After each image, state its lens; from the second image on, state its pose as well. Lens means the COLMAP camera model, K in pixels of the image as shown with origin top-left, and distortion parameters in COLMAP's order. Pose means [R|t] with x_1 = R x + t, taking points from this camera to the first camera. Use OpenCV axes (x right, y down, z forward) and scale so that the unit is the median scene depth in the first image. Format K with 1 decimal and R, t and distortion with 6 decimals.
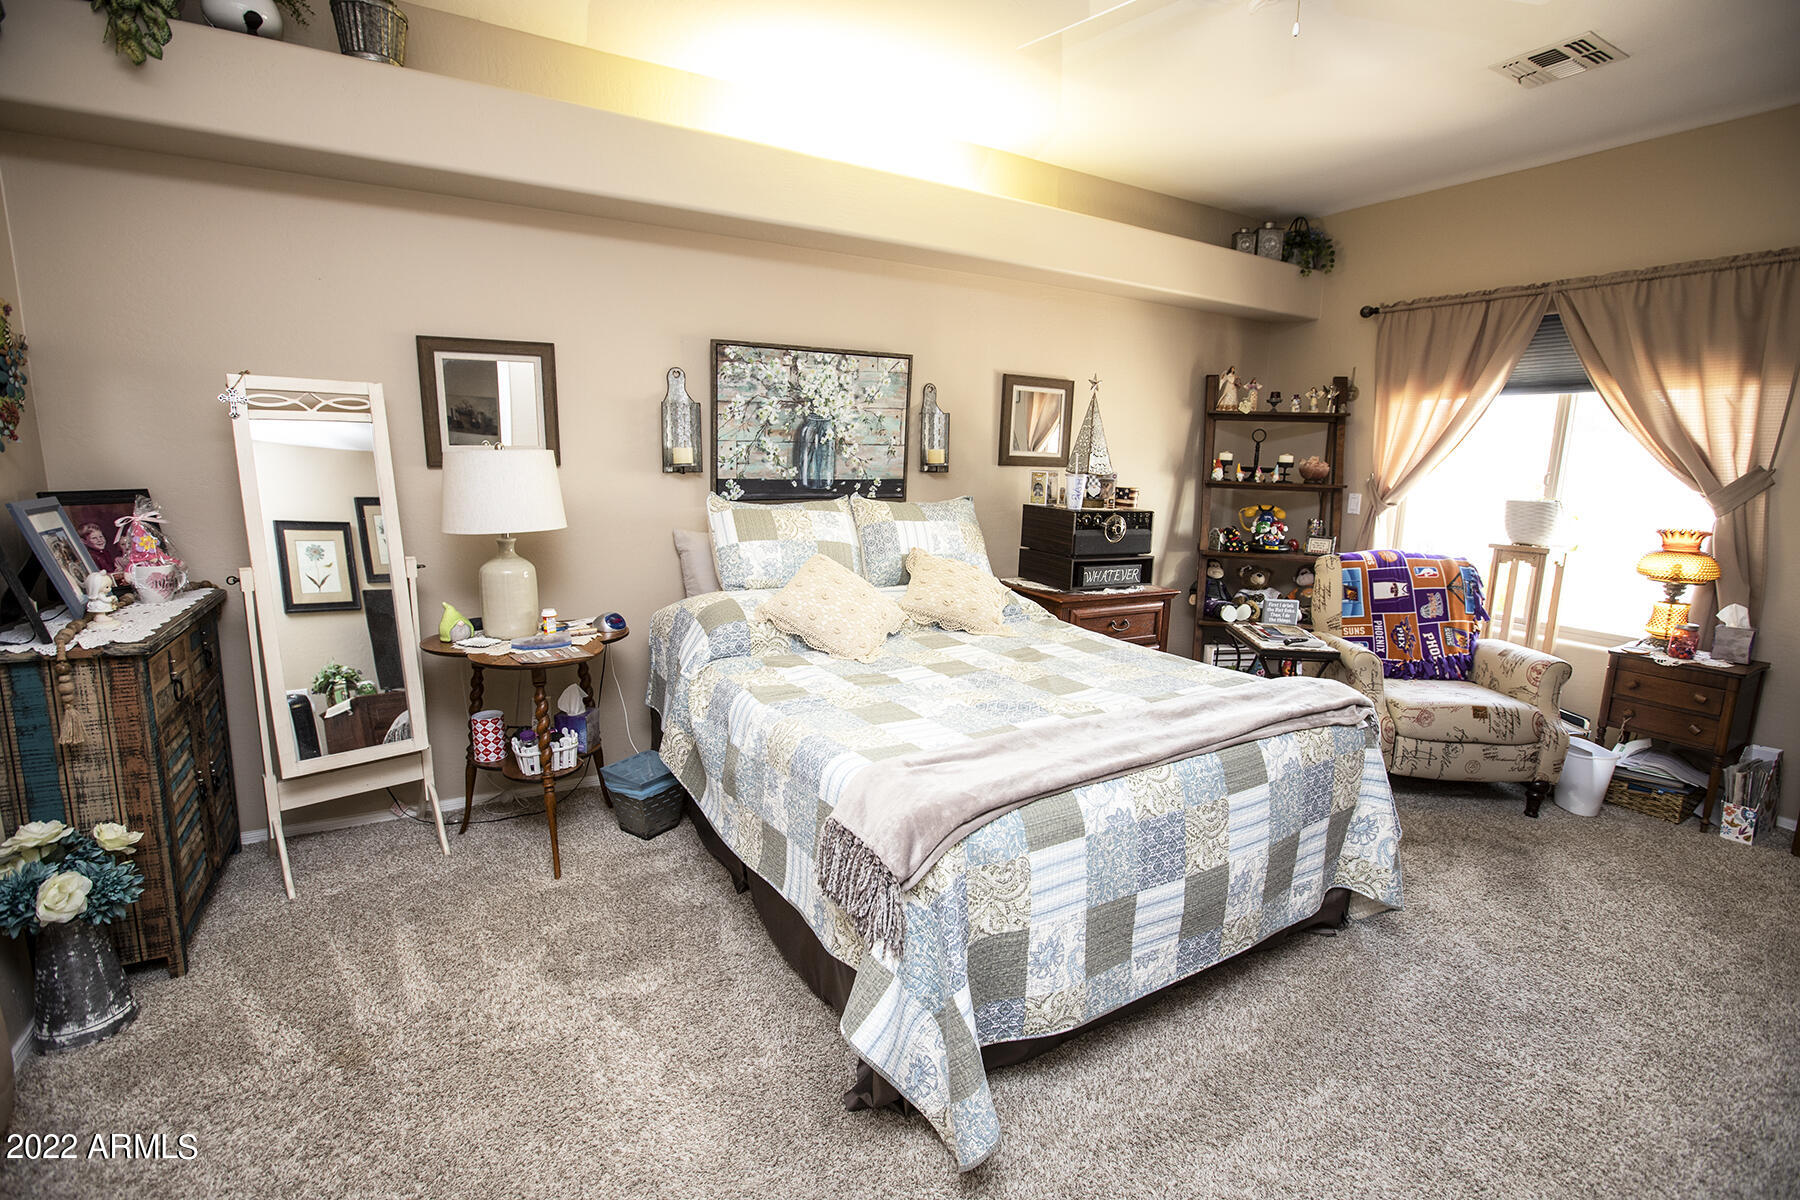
lens RADIAL K [[847.2, 0, 906.5], [0, 847.2, 601.4], [0, 0, 1]] dist [-0.065975, 0.030999]
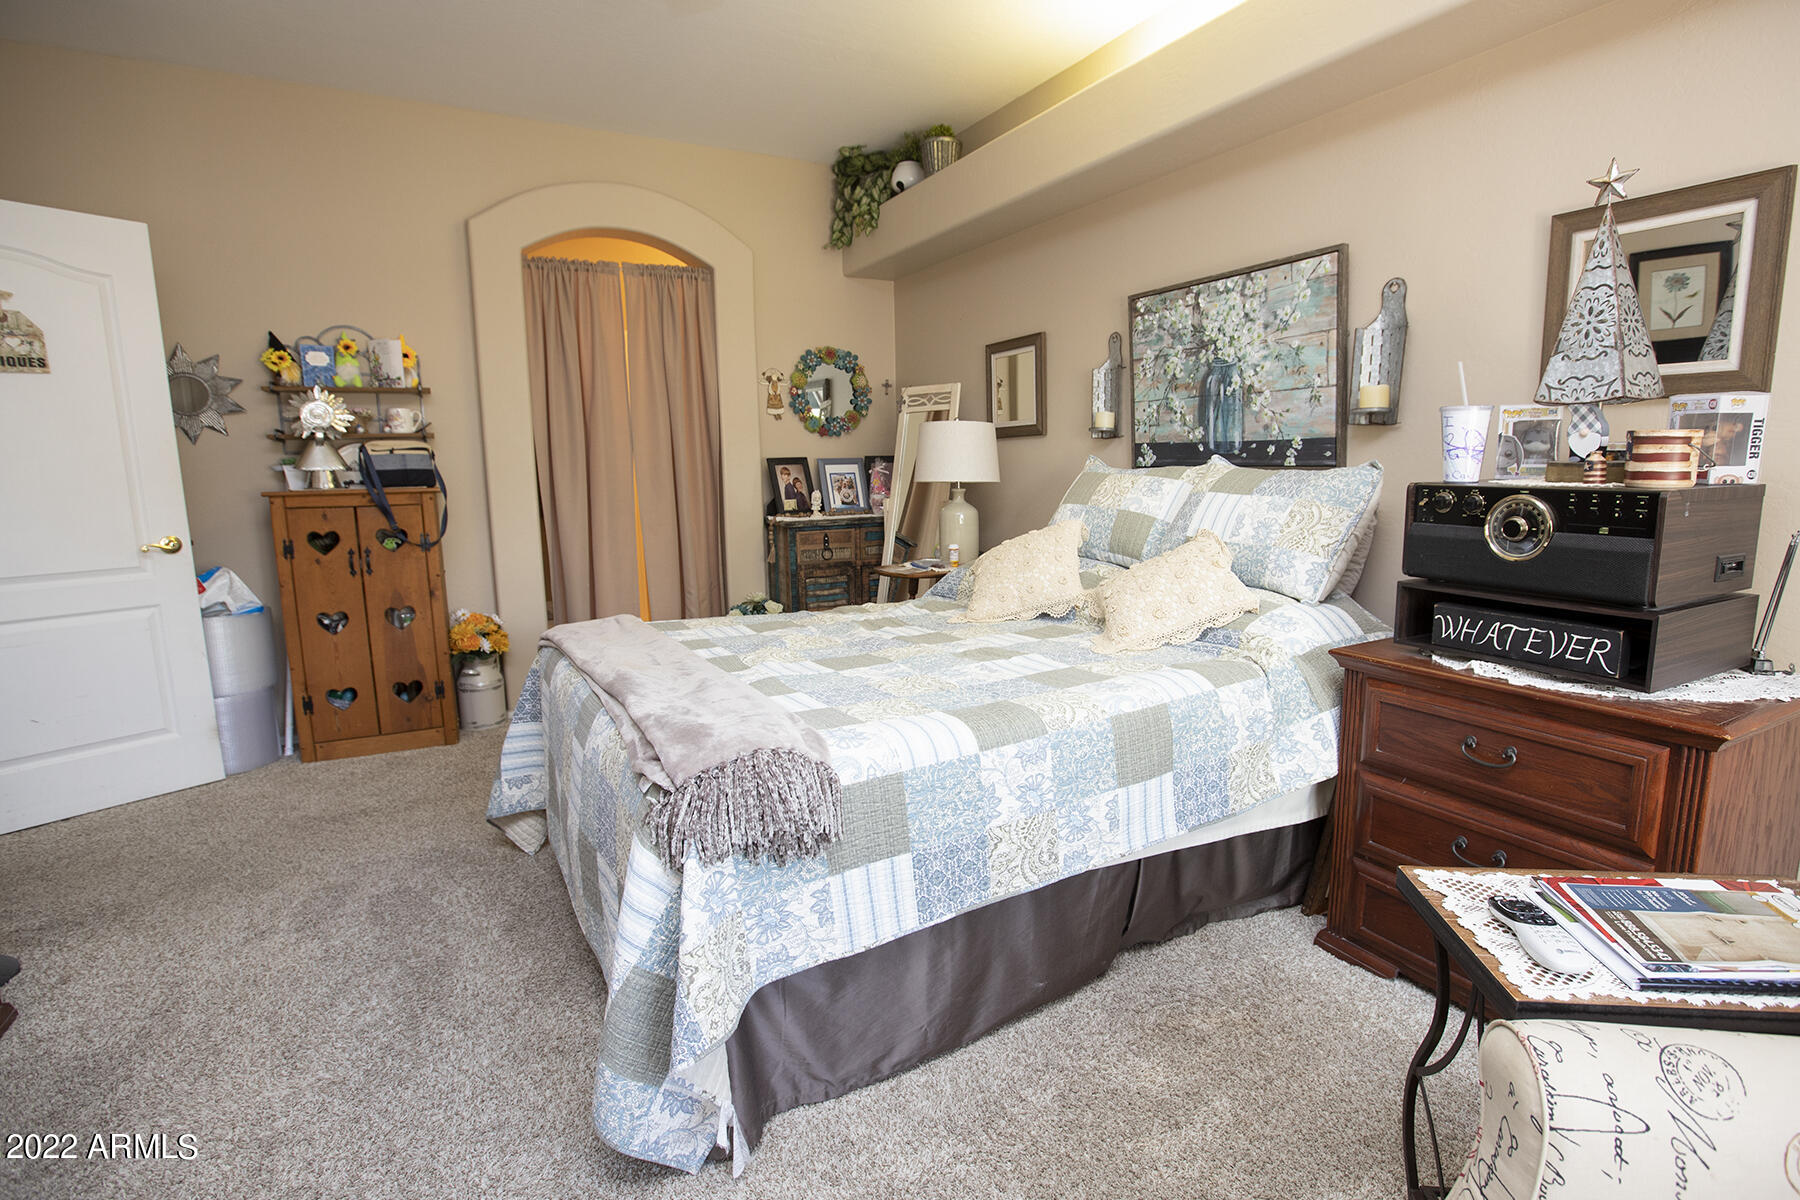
lens RADIAL K [[847.2, 0, 906.5], [0, 847.2, 601.4], [0, 0, 1]] dist [-0.065975, 0.030999]
pose [[-0.019765, 0.139009, -0.990094, 0.707108], [-0.170218, 0.975362, 0.140339, -0.059030], [0.985208, 0.171305, 0.004383, 0.743308]]
